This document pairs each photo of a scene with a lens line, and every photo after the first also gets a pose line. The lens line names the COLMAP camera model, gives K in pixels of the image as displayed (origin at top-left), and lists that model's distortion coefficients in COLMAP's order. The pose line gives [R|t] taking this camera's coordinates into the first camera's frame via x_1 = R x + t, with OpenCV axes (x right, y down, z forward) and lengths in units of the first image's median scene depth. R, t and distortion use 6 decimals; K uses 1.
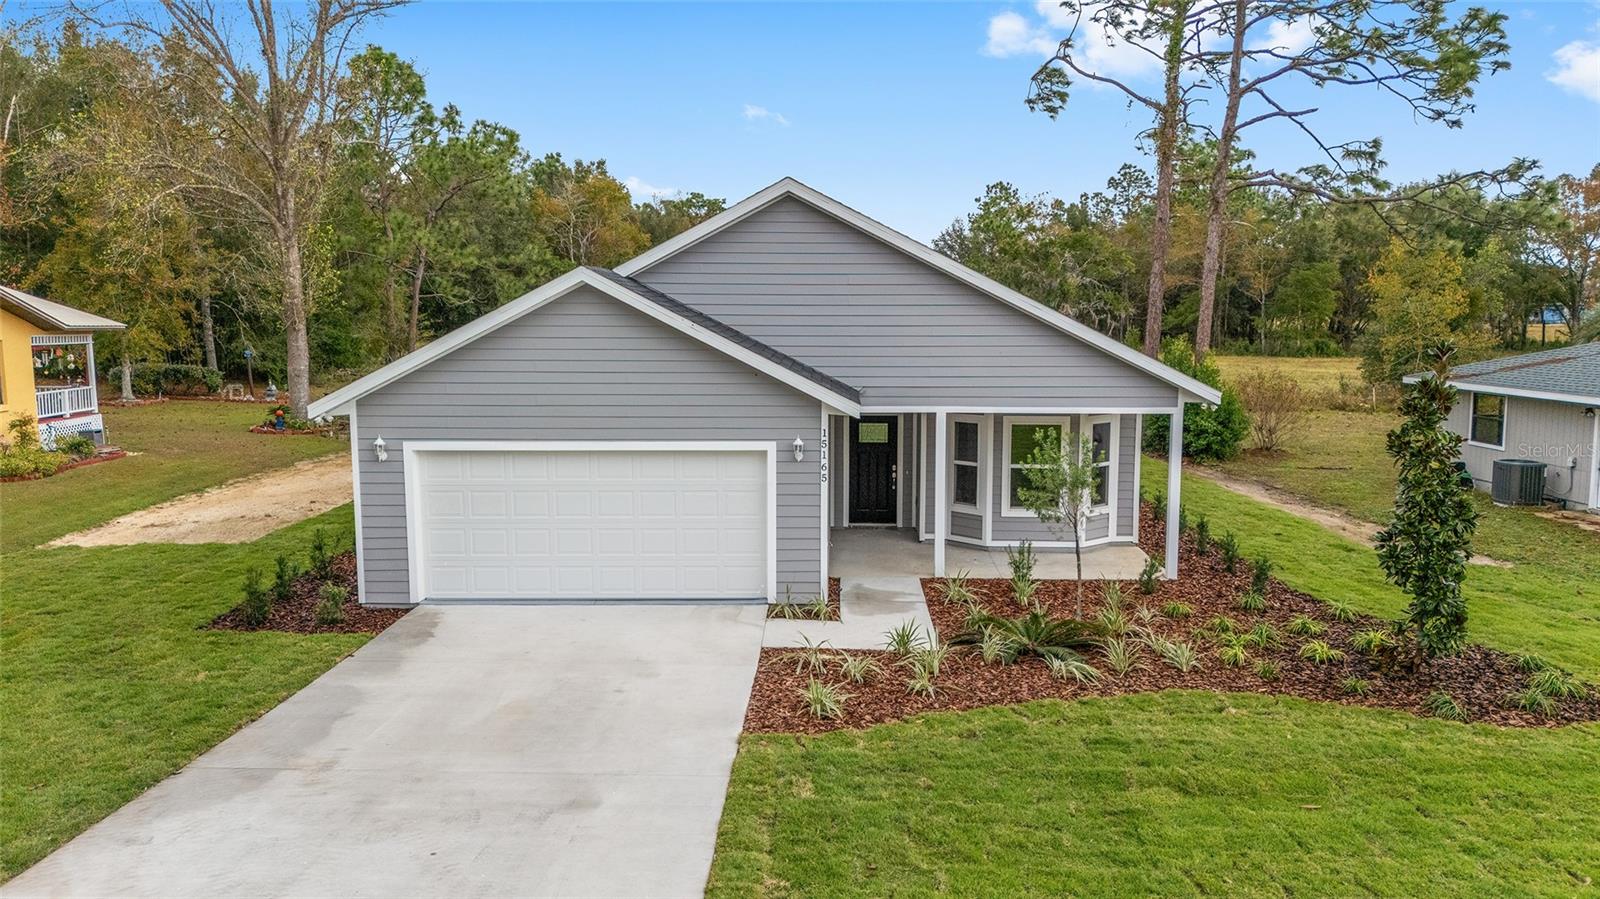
lens RADIAL K [[1142.6, 0, 801.9], [0, 1142.6, 450.8], [0, 0, 1]] dist [0.011613, 0.000709]
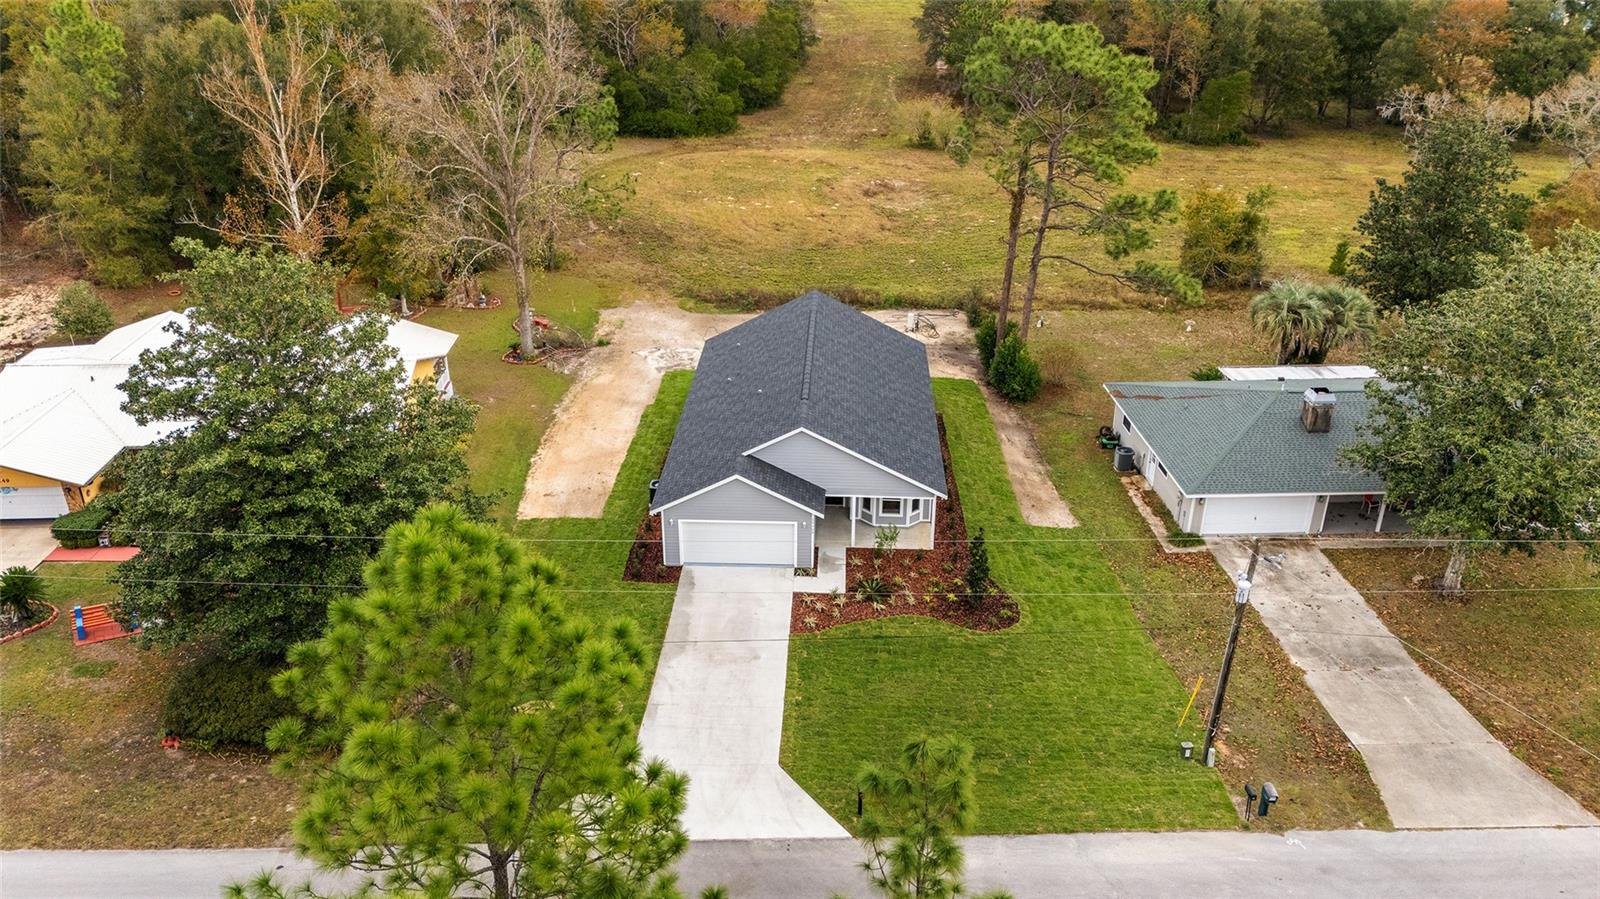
lens RADIAL K [[1142.6, 0, 798.7], [0, 1142.6, 448.7], [0, 0, 1]] dist [0.011613, 0.000709]
pose [[0.999915, 0.010579, -0.007648, 0.002889], [-0.007424, 0.942735, 0.333459, -1.360747], [0.010738, -0.333374, 0.942734, -2.065811]]
